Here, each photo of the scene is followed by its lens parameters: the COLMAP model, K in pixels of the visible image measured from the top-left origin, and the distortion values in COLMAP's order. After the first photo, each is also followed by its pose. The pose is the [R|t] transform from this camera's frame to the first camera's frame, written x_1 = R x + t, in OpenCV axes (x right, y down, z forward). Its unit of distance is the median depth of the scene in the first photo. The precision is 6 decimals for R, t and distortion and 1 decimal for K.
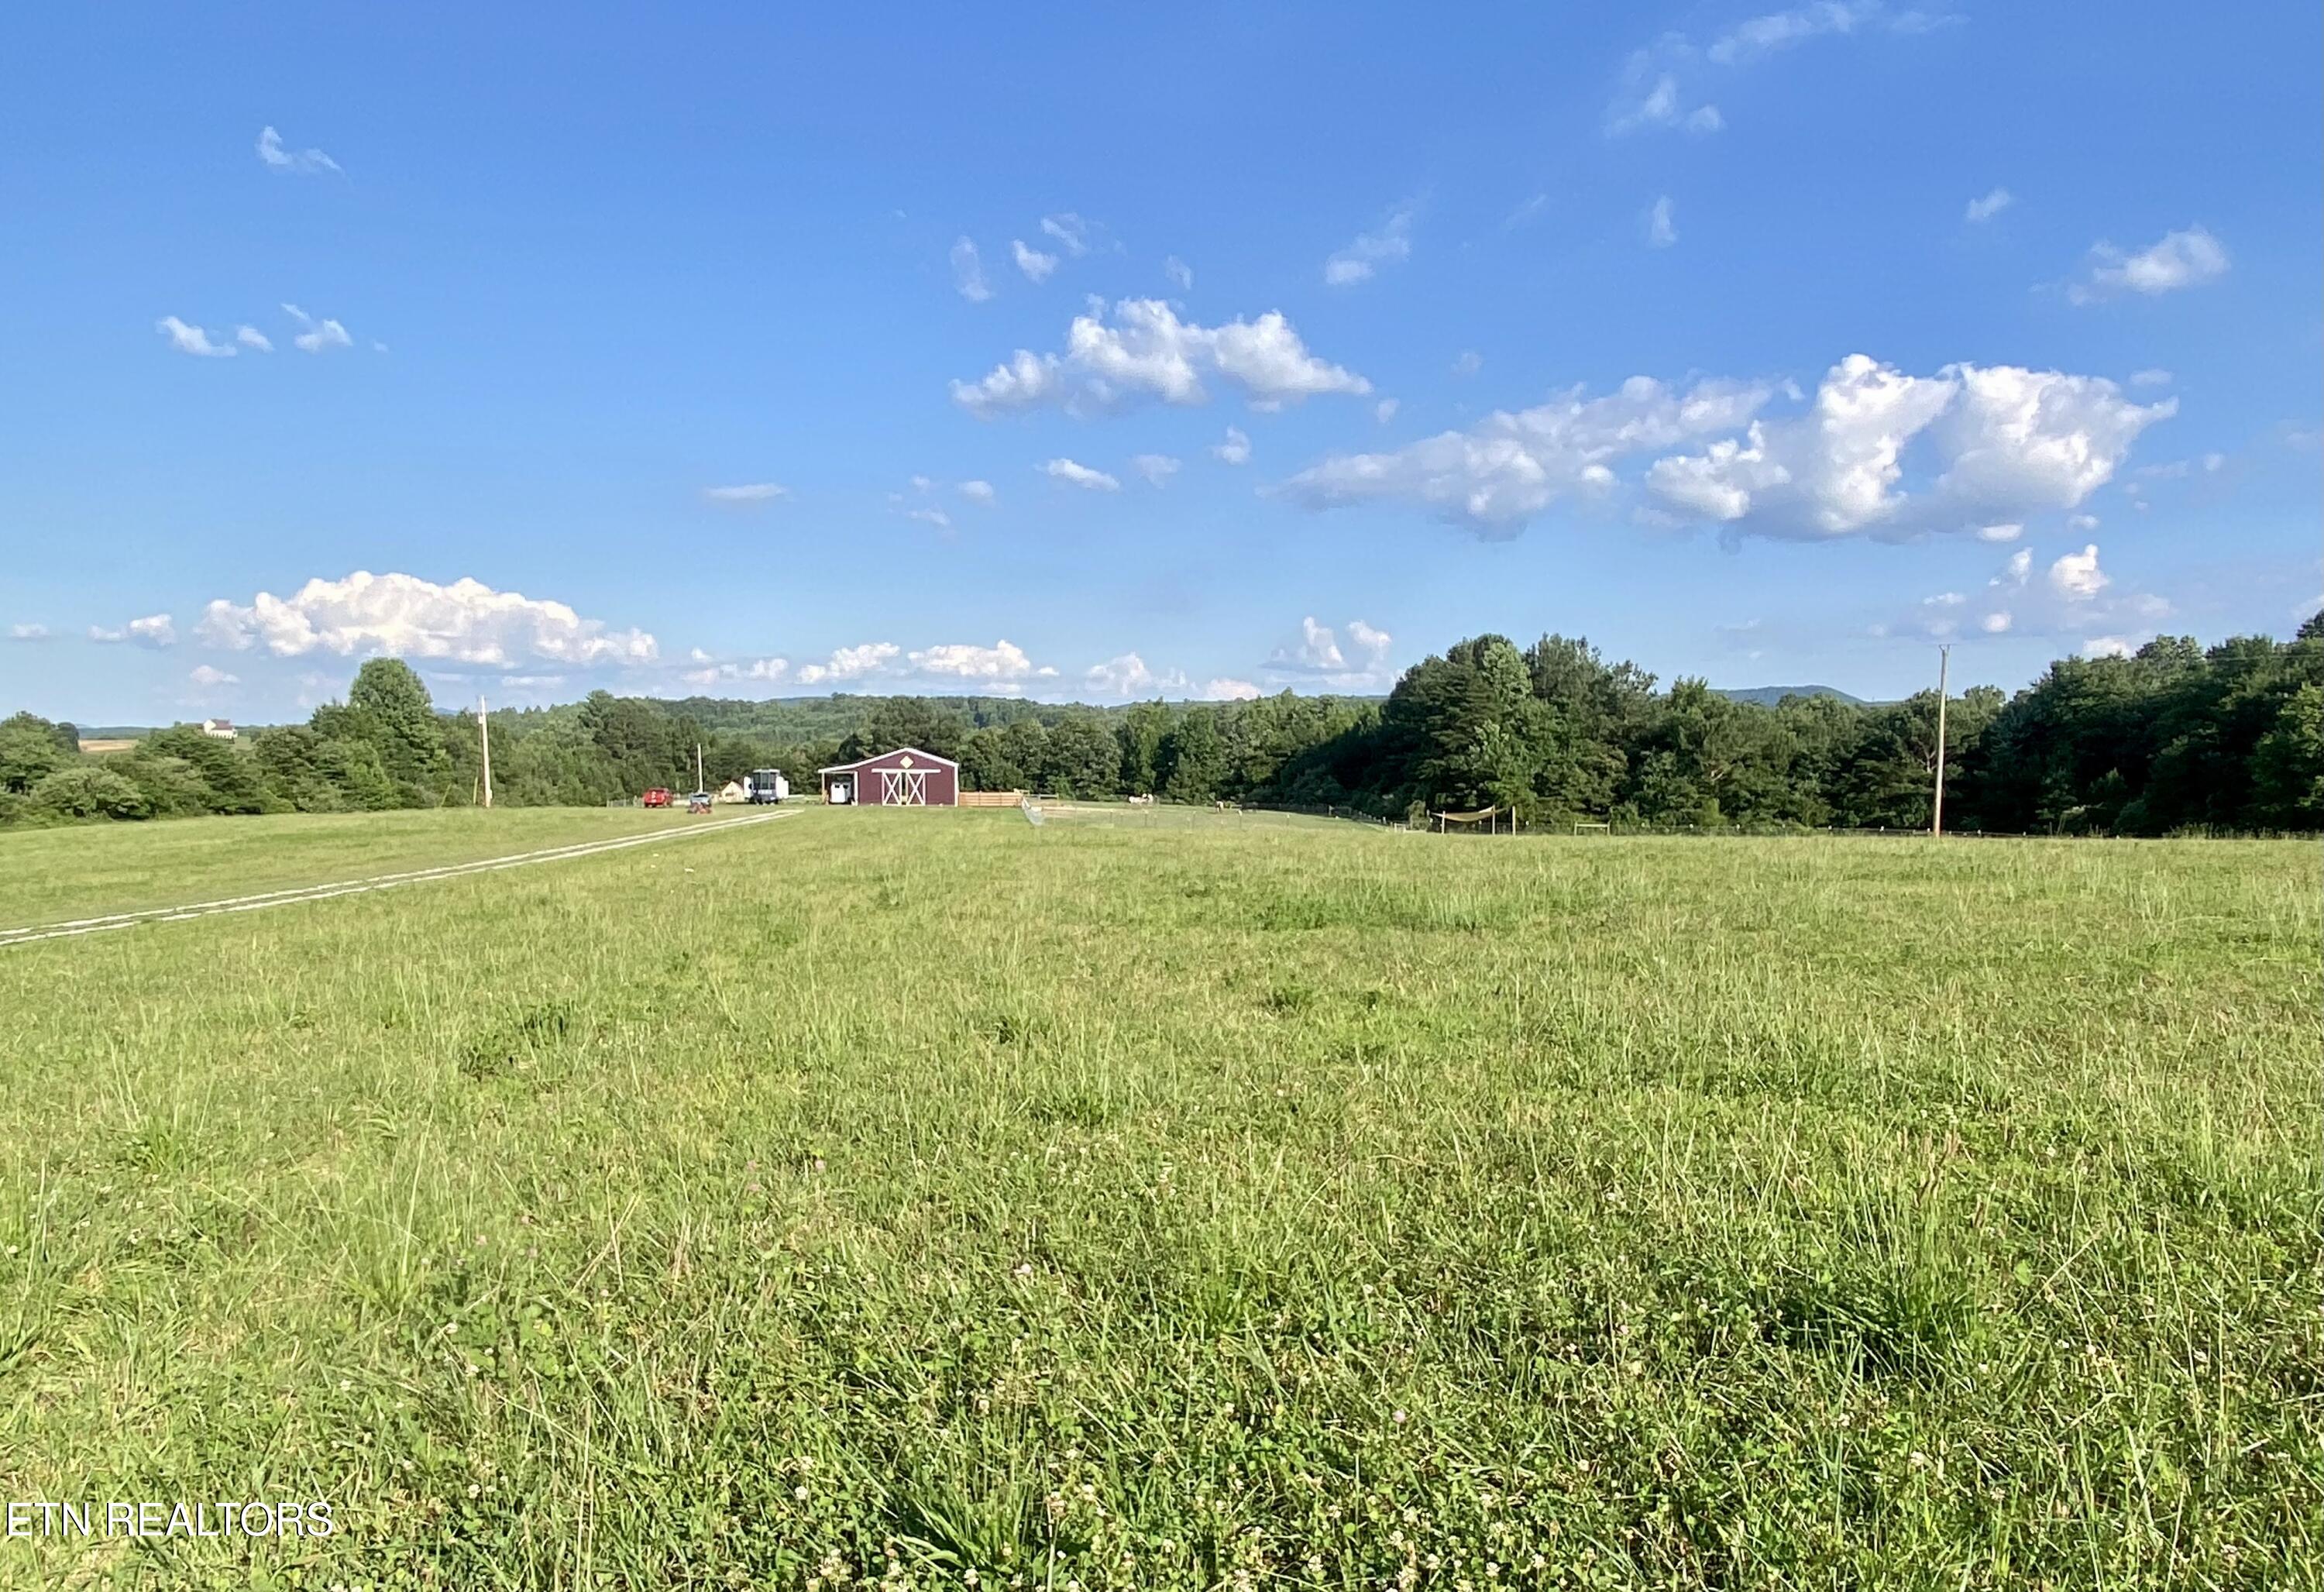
lens RADIAL K [[1697.6, 0, 1162.0], [0, 1697.6, 796.0], [0, 0, 1]] dist [-0.000200, -0.000385]
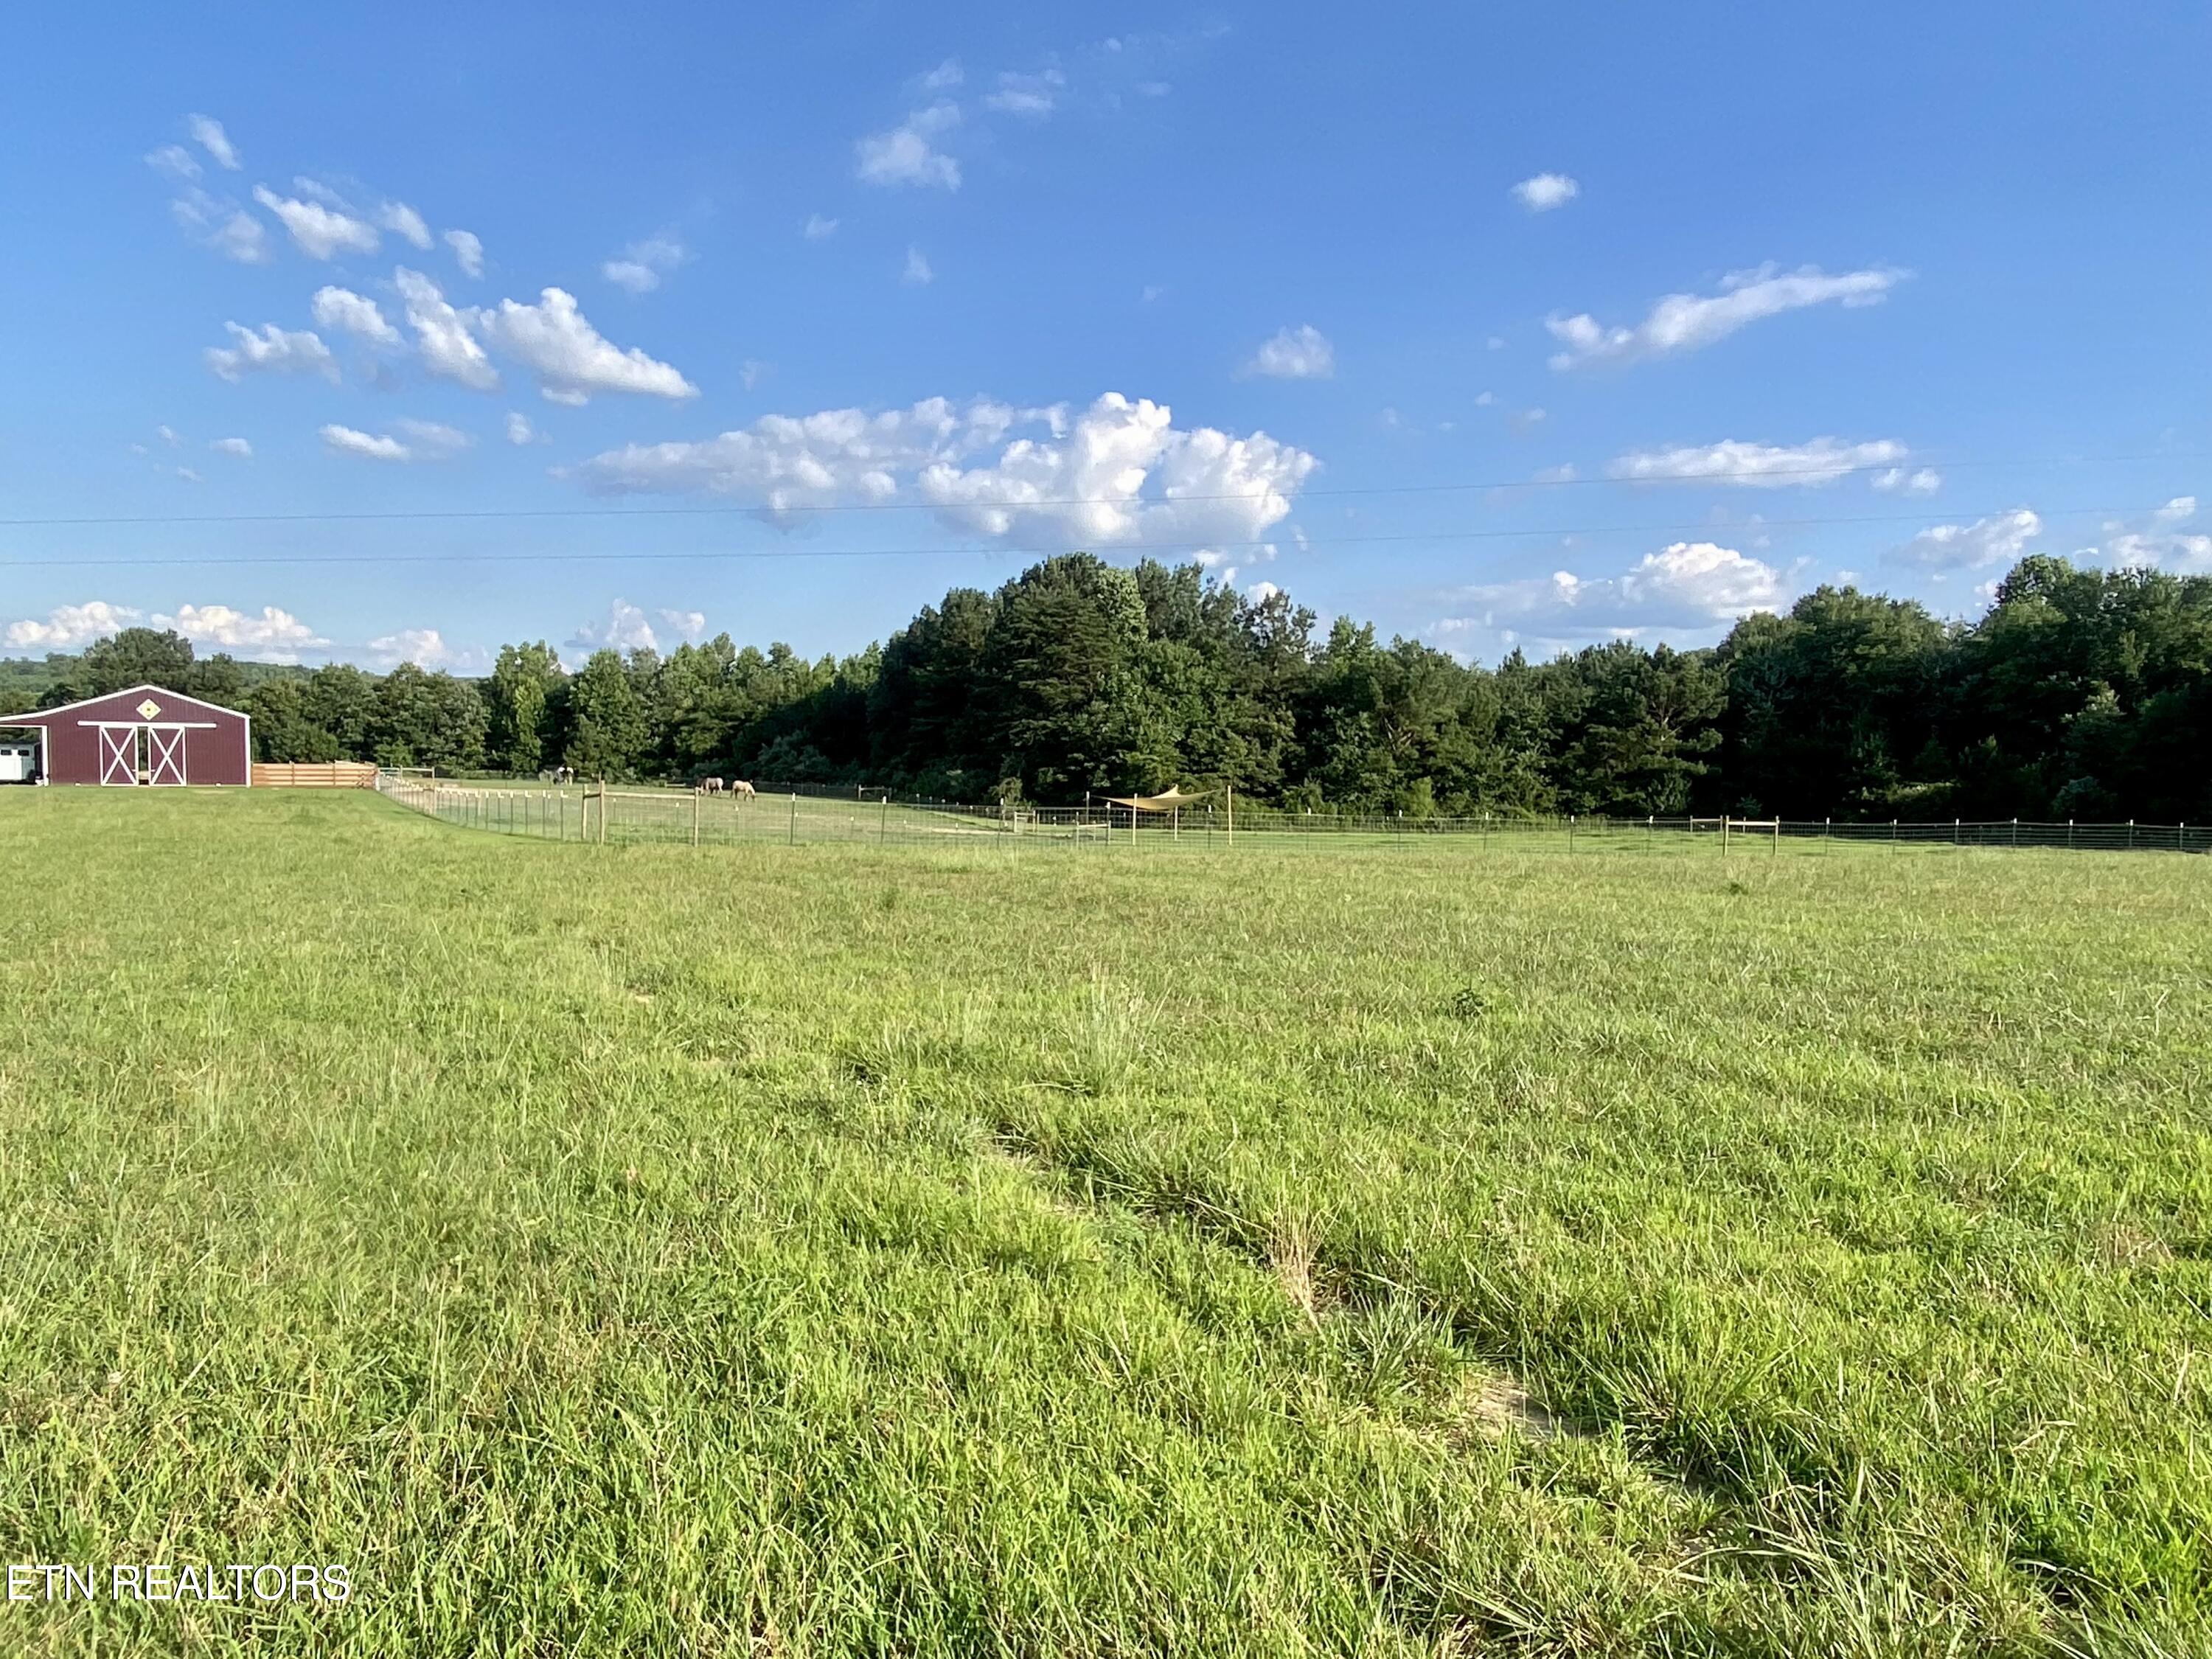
lens RADIAL K [[1531.6, 0, 1106.0], [0, 1531.6, 829.5], [0, 0, 1]] dist [0.100302, -0.144924]
pose [[0.921906, -0.012556, 0.387210, -0.058366], [-0.001313, 0.999368, 0.035532, 0.001288], [-0.387411, -0.033265, 0.921307, 0.399871]]
